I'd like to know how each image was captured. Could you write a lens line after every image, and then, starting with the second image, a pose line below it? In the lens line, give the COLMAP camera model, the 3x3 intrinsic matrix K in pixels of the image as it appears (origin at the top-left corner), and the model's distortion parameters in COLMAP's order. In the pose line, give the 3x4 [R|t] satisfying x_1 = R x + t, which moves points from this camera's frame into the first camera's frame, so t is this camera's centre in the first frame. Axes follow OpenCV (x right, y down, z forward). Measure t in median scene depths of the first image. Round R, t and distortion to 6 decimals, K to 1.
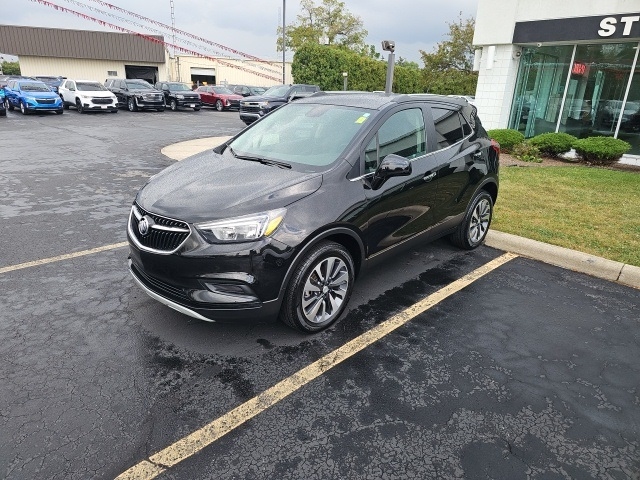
lens RADIAL K [[430.1, 0, 316.7], [0, 430.1, 243.3], [0, 0, 1]] dist [0.045896, -0.033780]
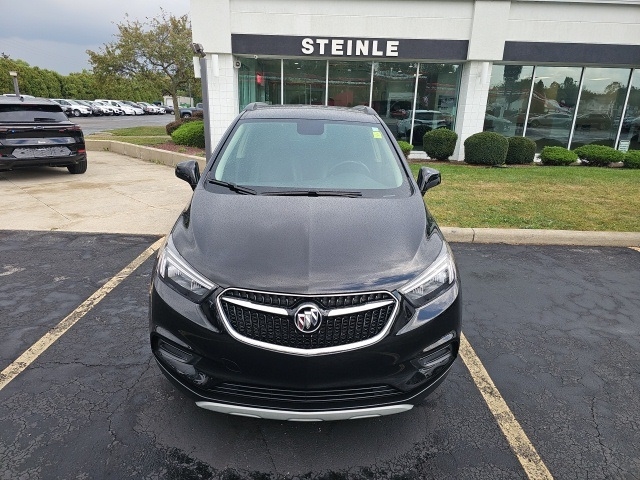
lens RADIAL K [[430.1, 0, 318.5], [0, 430.1, 238.5], [0, 0, 1]] dist [0.045896, -0.033780]
pose [[0.696738, -0.225252, 0.681041, -0.217182], [0.237192, 0.968357, 0.077621, -0.055129], [-0.676975, 0.107456, 0.728119, 0.137676]]
